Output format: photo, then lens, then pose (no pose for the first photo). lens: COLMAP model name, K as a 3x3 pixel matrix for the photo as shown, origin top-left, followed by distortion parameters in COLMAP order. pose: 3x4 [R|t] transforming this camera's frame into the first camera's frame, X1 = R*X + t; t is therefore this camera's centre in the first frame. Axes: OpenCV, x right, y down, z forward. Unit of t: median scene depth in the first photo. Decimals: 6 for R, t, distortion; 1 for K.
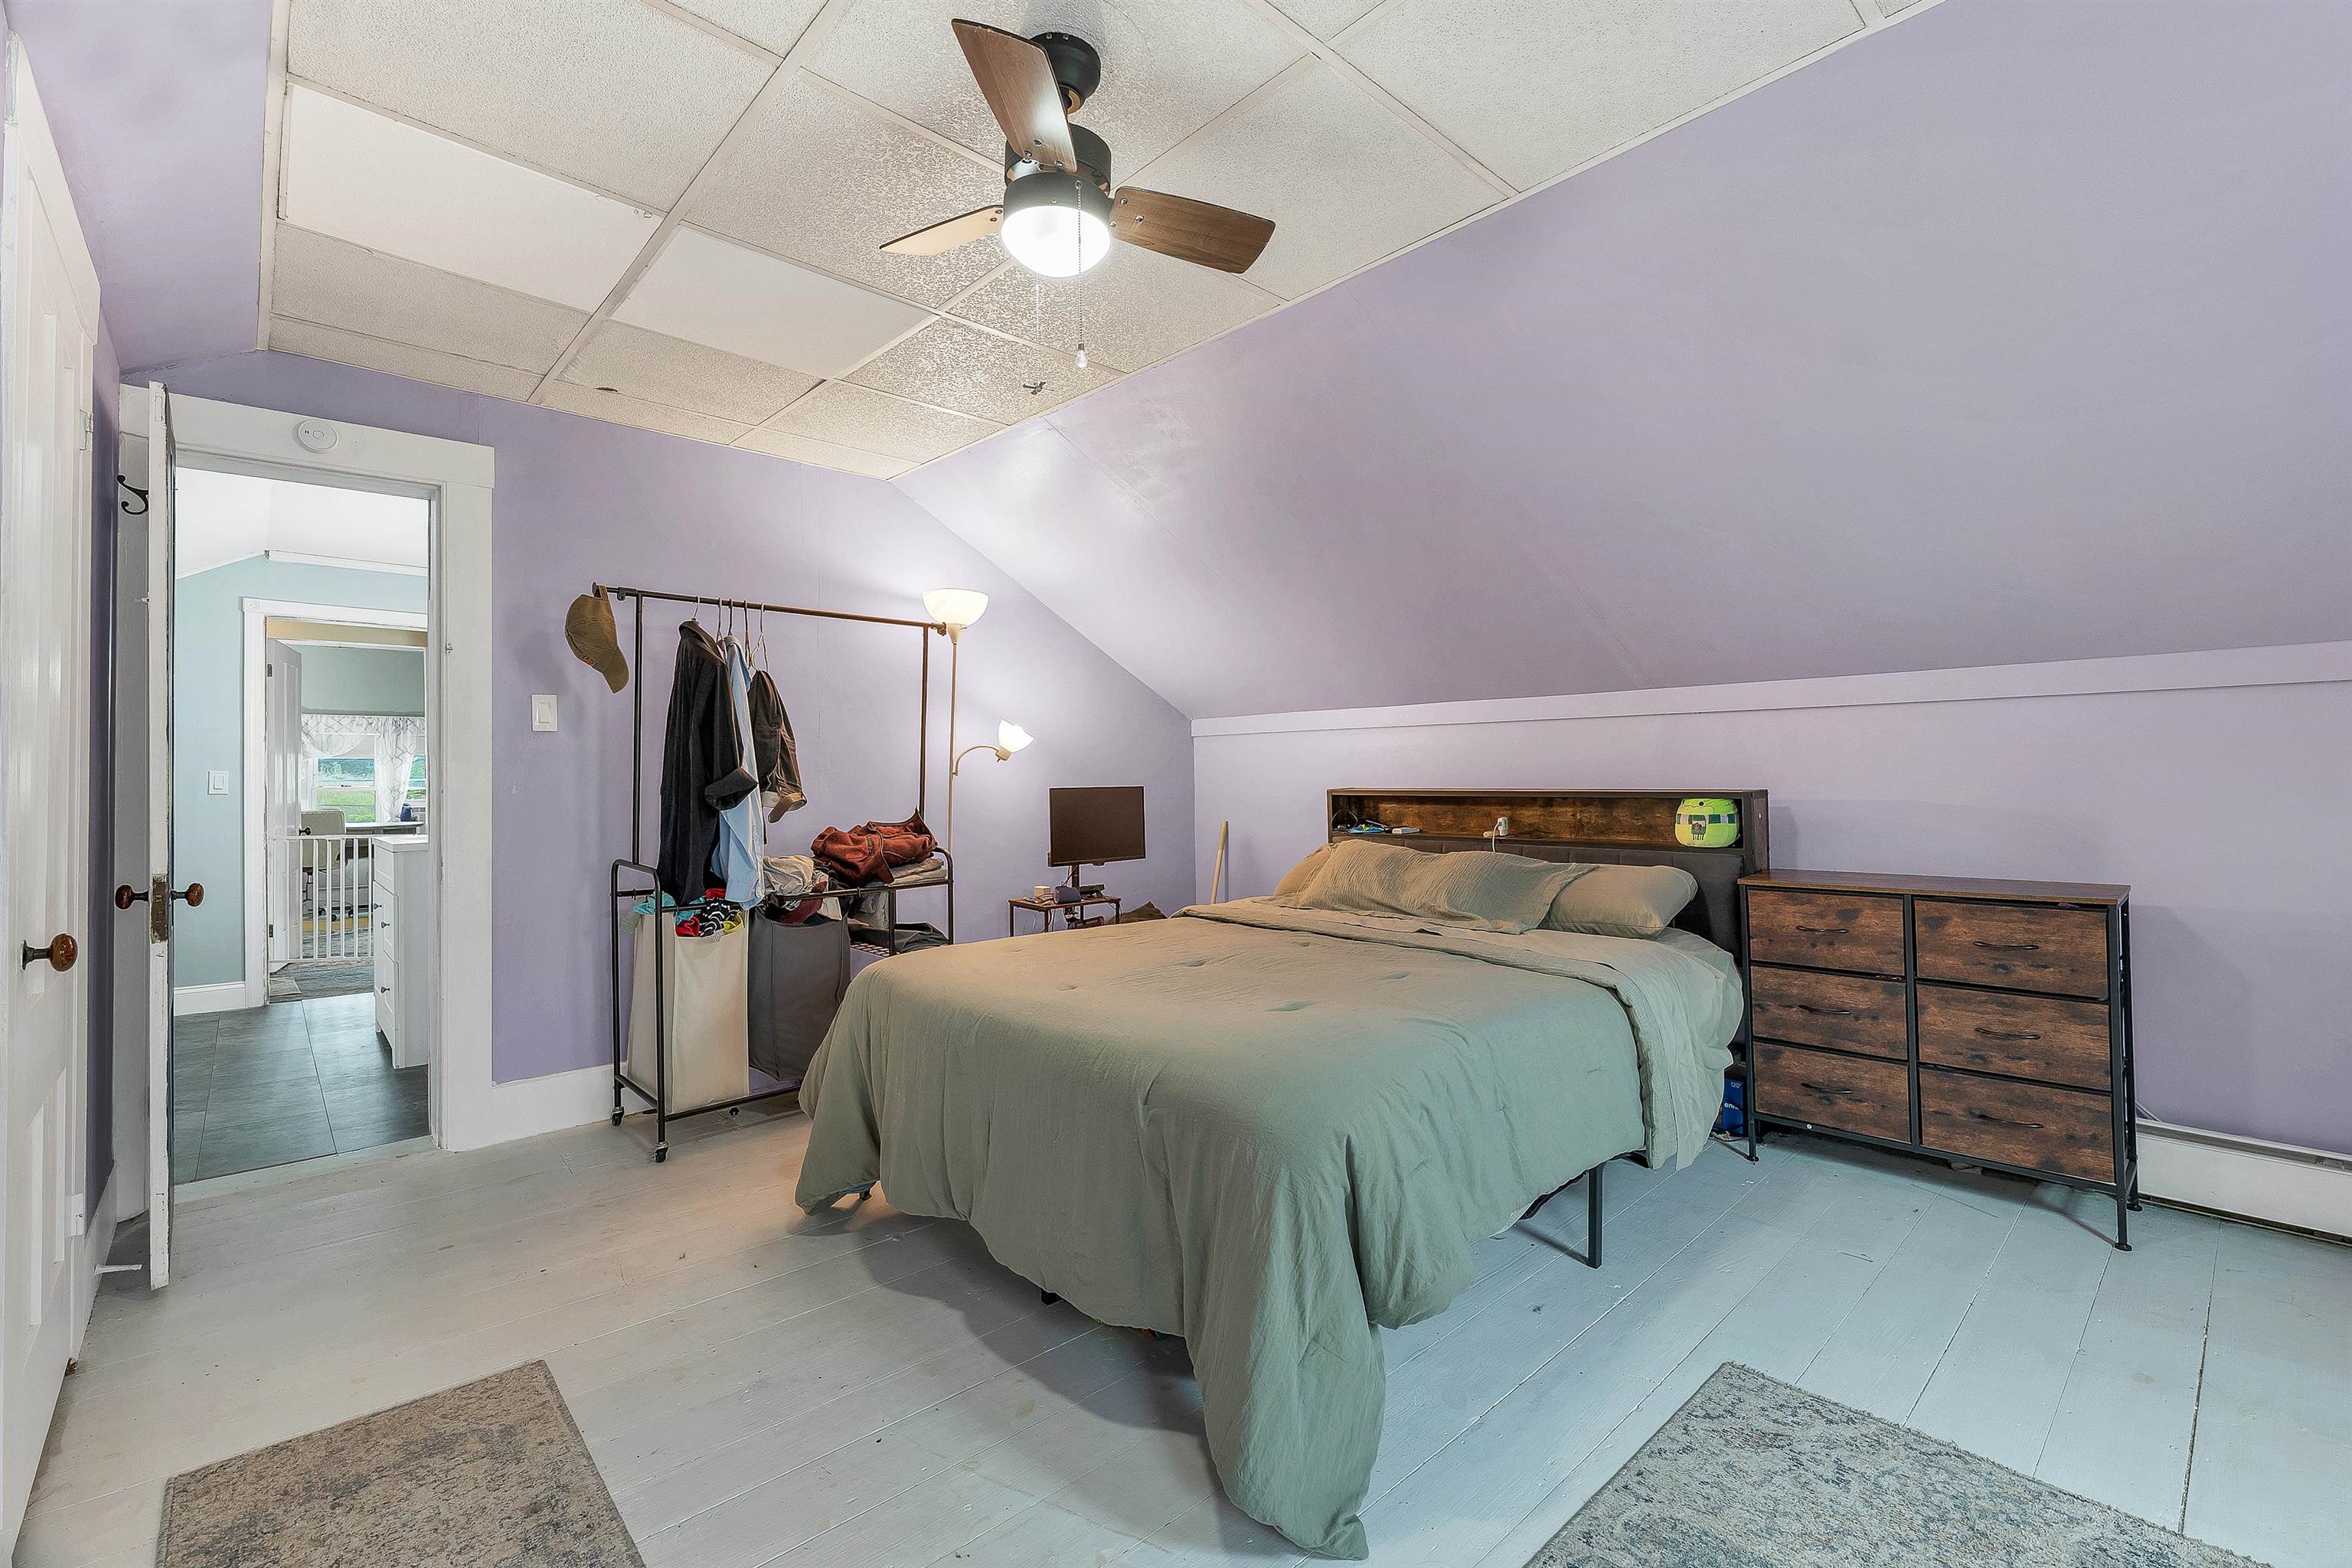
lens RADIAL K [[1004.8, 0, 1187.9], [0, 1004.8, 770.4], [0, 0, 1]] dist [0.000598, -0.000518]
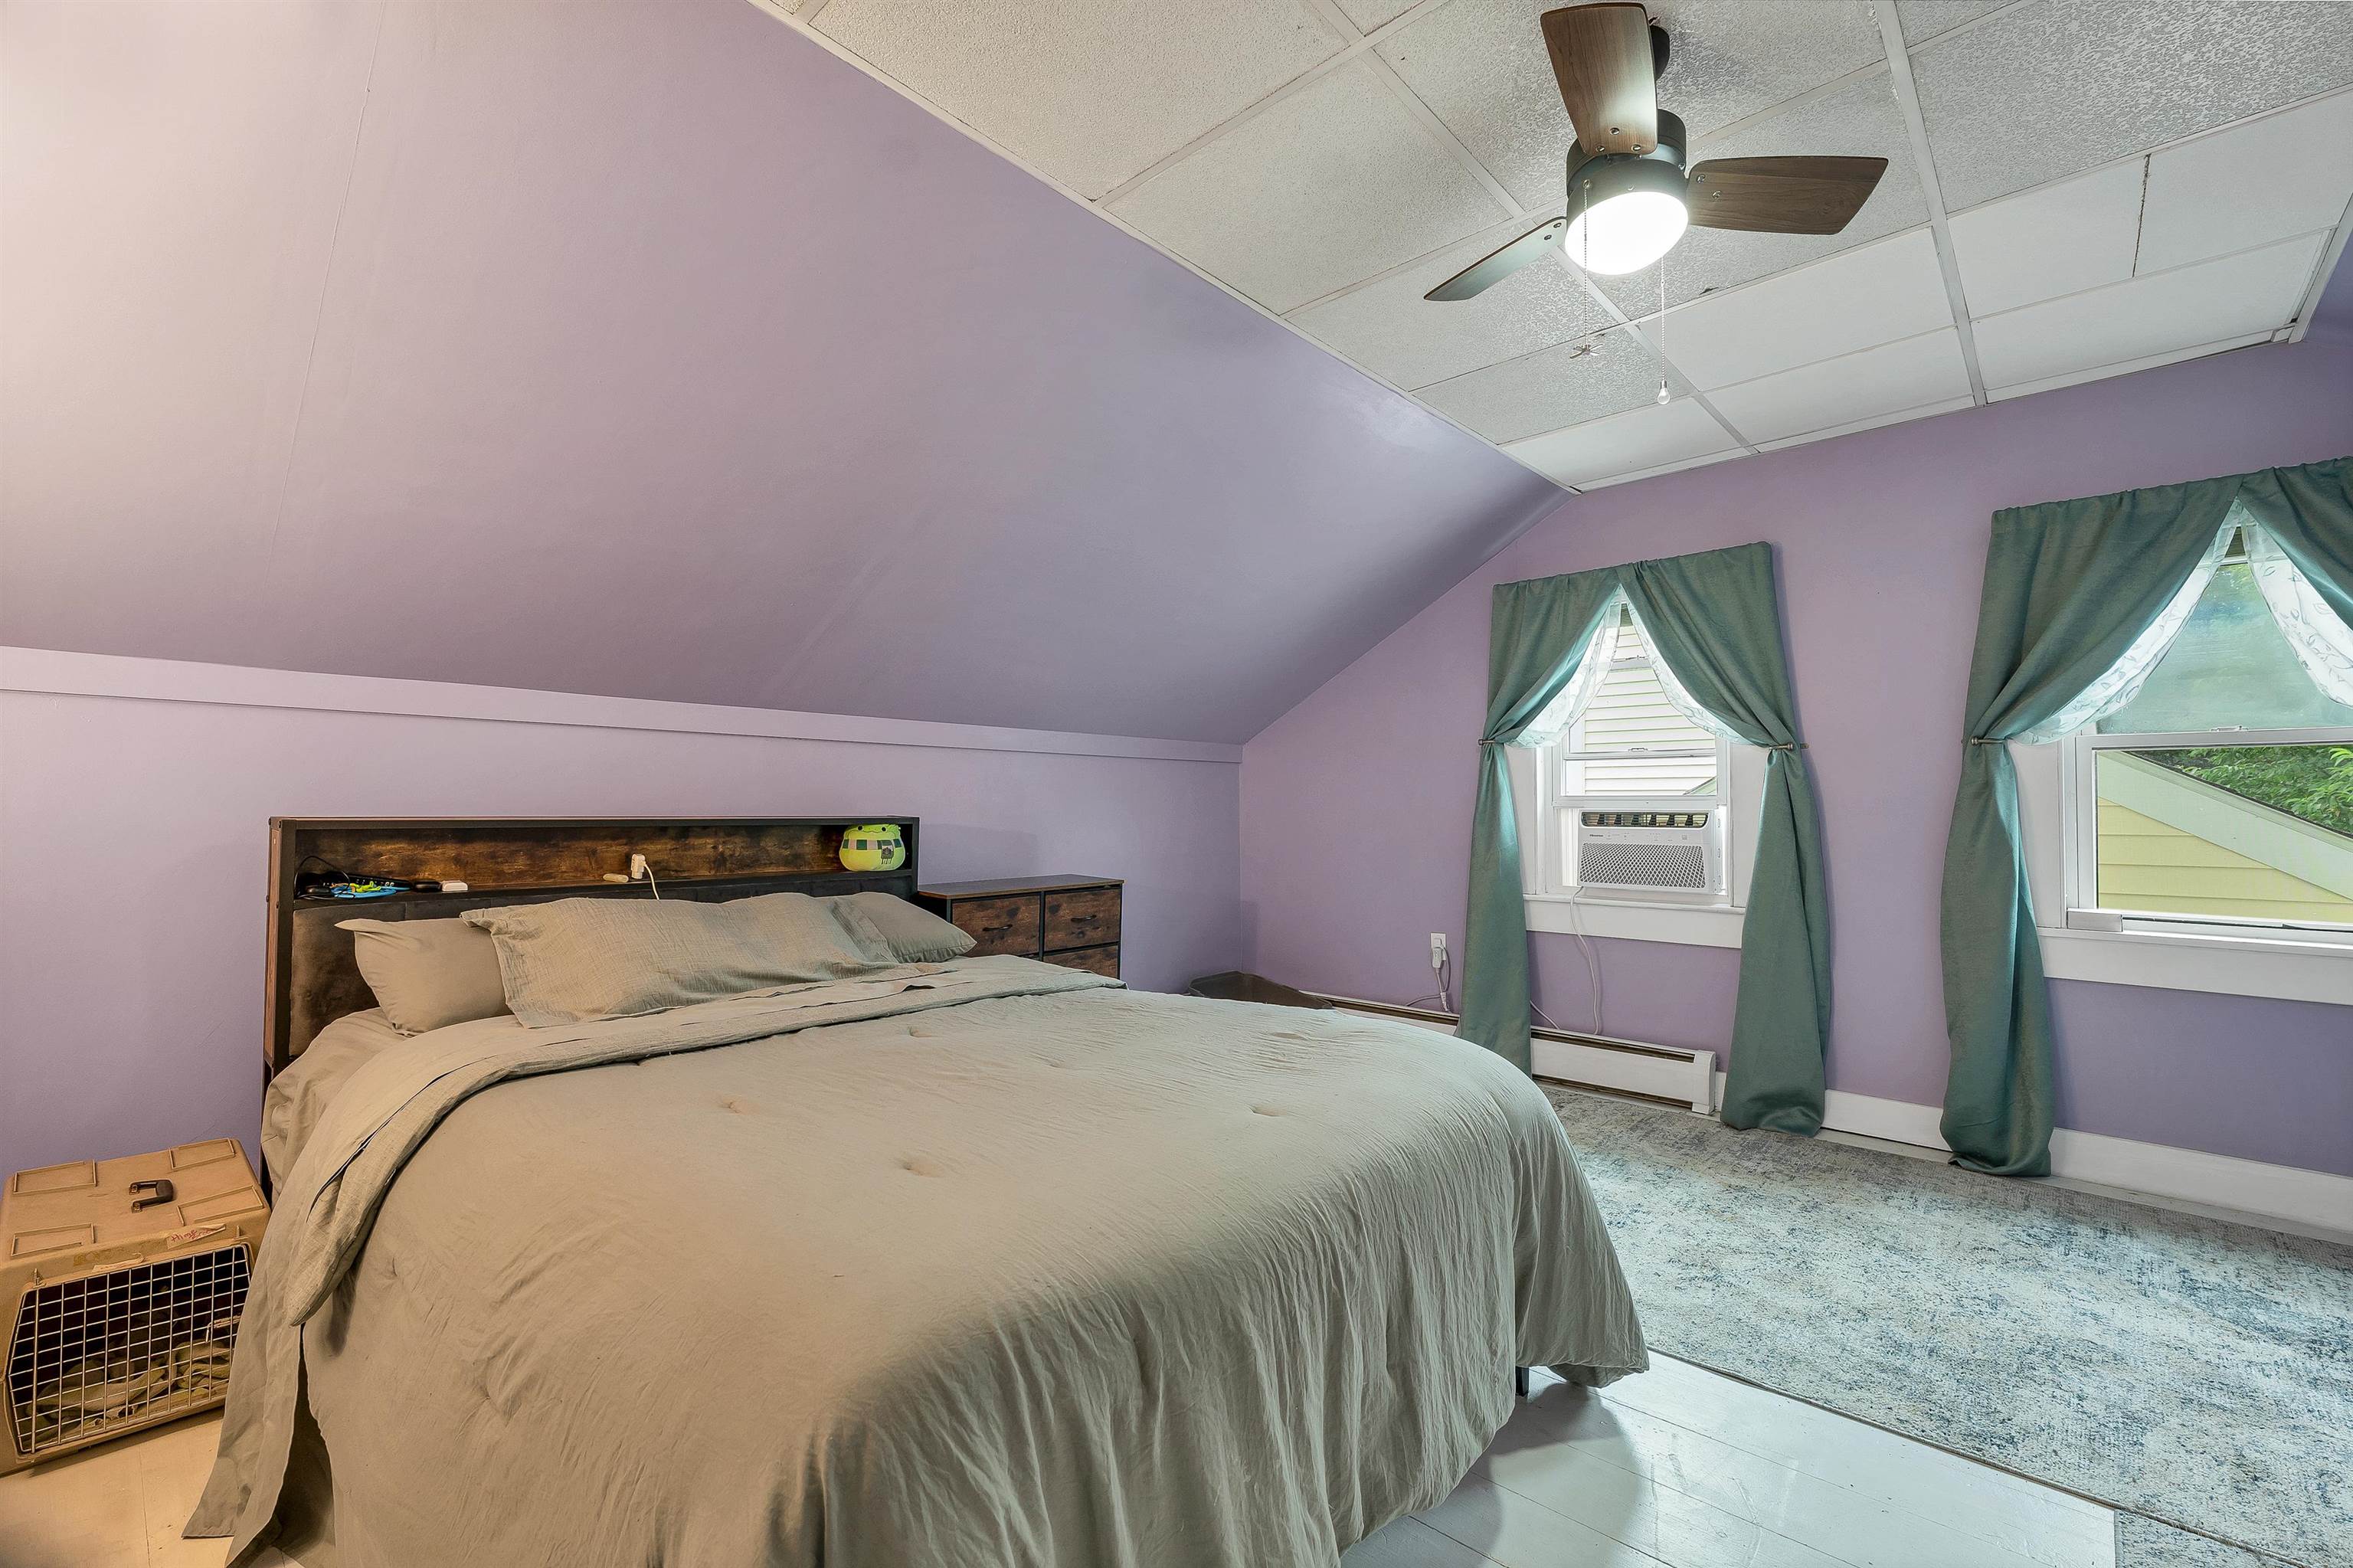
lens RADIAL K [[1005.2, 0, 1169.0], [0, 1005.2, 788.7], [0, 0, 1]] dist [0.000598, -0.000518]
pose [[-0.082291, 0.026720, 0.996250, -0.753482], [-0.010738, 0.999559, -0.027696, 0.023065], [-0.996551, -0.012977, -0.081967, 1.078355]]
